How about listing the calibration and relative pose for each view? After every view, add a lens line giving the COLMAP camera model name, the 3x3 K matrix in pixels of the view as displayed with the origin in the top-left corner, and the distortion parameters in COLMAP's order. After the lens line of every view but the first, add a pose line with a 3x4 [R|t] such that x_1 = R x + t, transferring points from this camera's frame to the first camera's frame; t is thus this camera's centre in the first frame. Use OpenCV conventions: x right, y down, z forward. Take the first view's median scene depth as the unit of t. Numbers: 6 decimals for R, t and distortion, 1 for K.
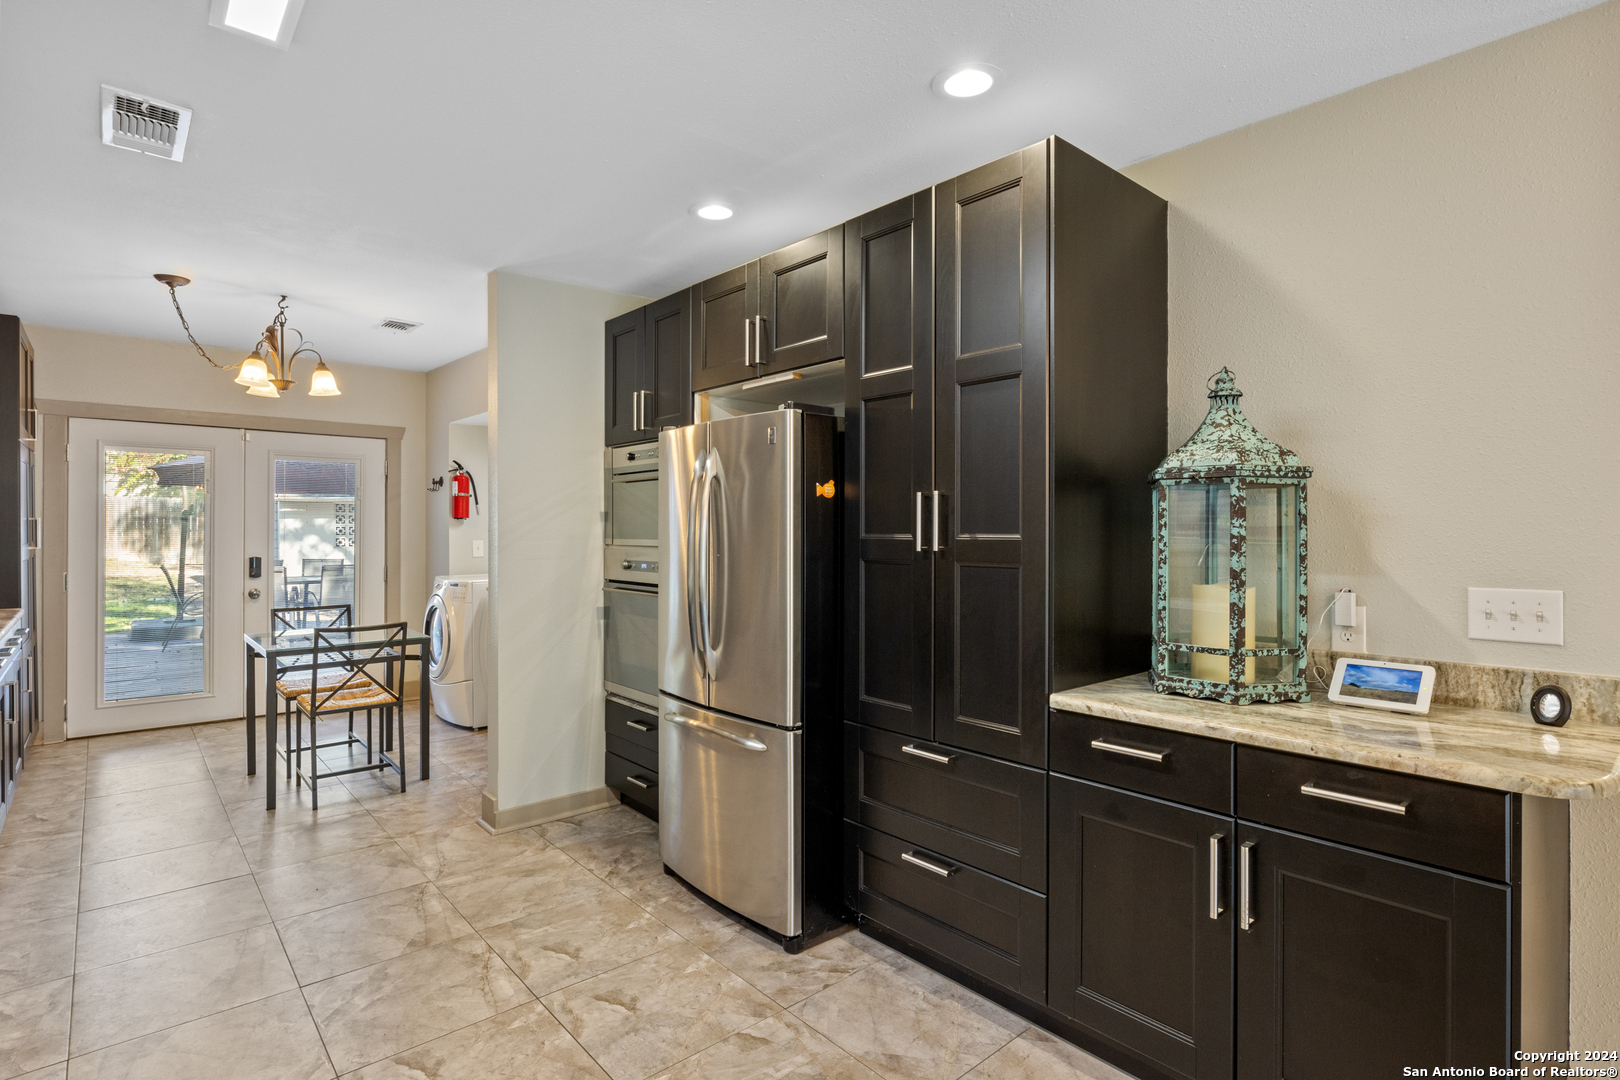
lens RADIAL K [[810.1, 0, 814.6], [0, 810.1, 531.4], [0, 0, 1]] dist [-0.002955, 0.000242]
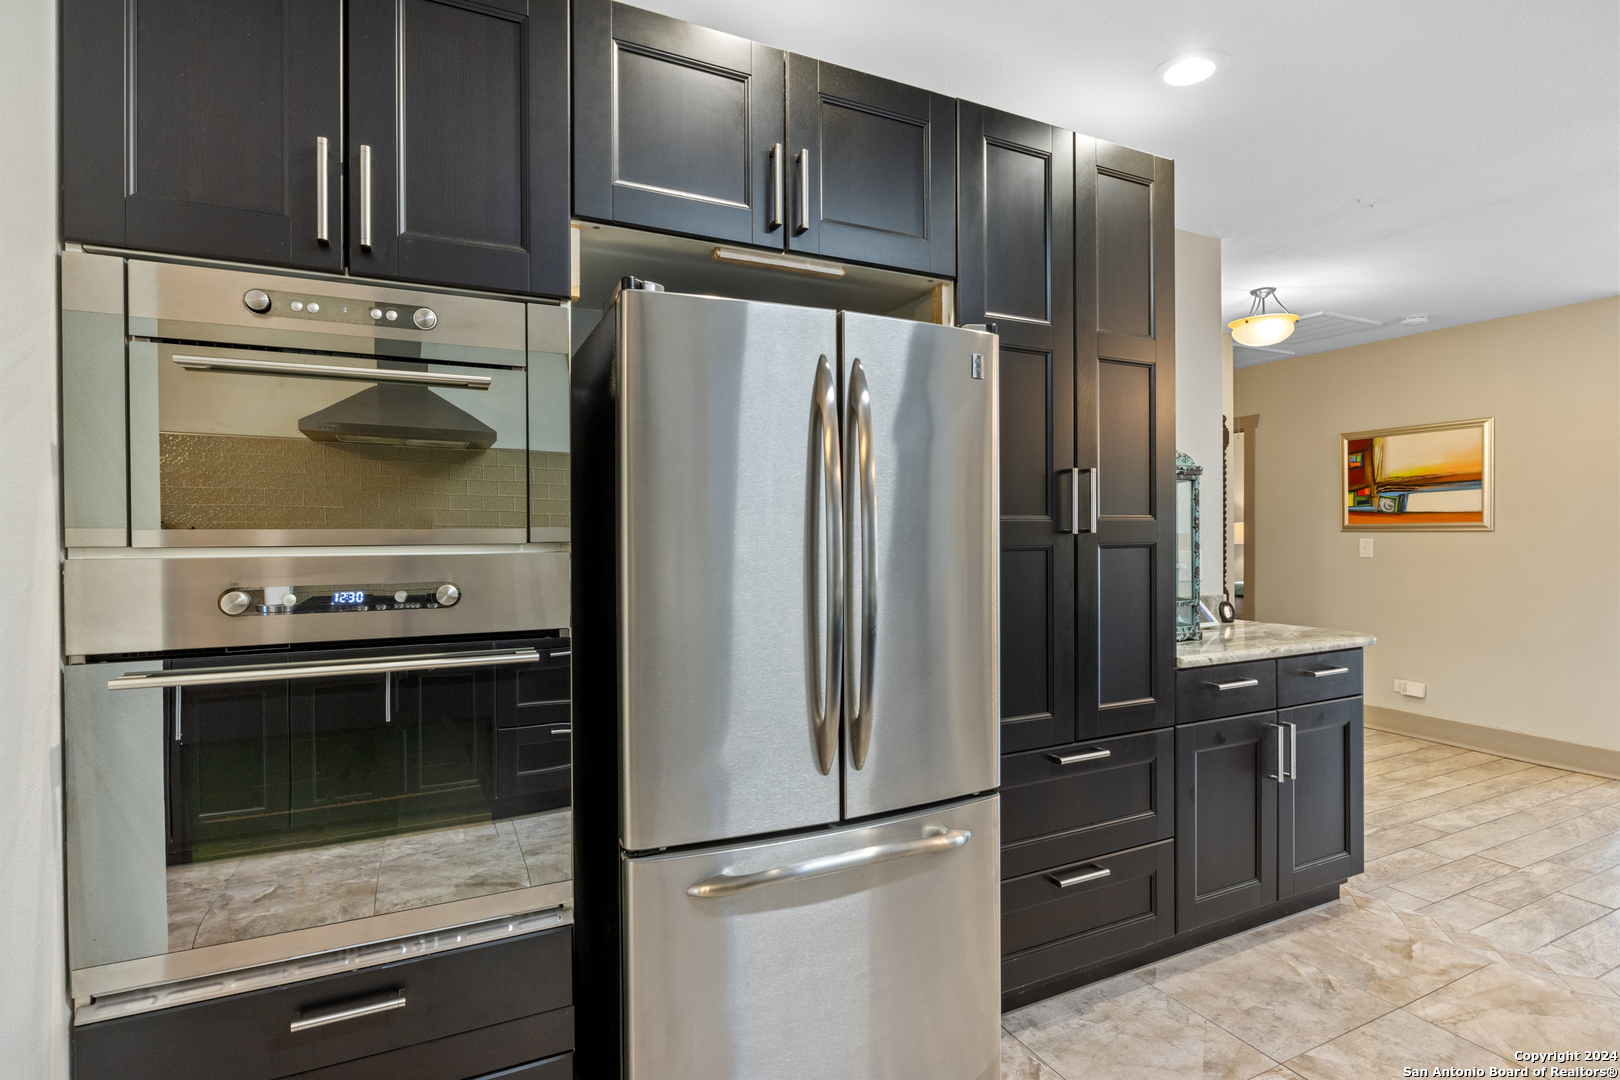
lens RADIAL K [[810.1, 0, 815.0], [0, 810.1, 539.9], [0, 0, 1]] dist [-0.002955, 0.000242]
pose [[0.255958, -0.012232, 0.966611, -0.822611], [0.006835, 0.999918, 0.010844, 0.019048], [-0.966664, 0.003831, 0.256020, 1.064910]]
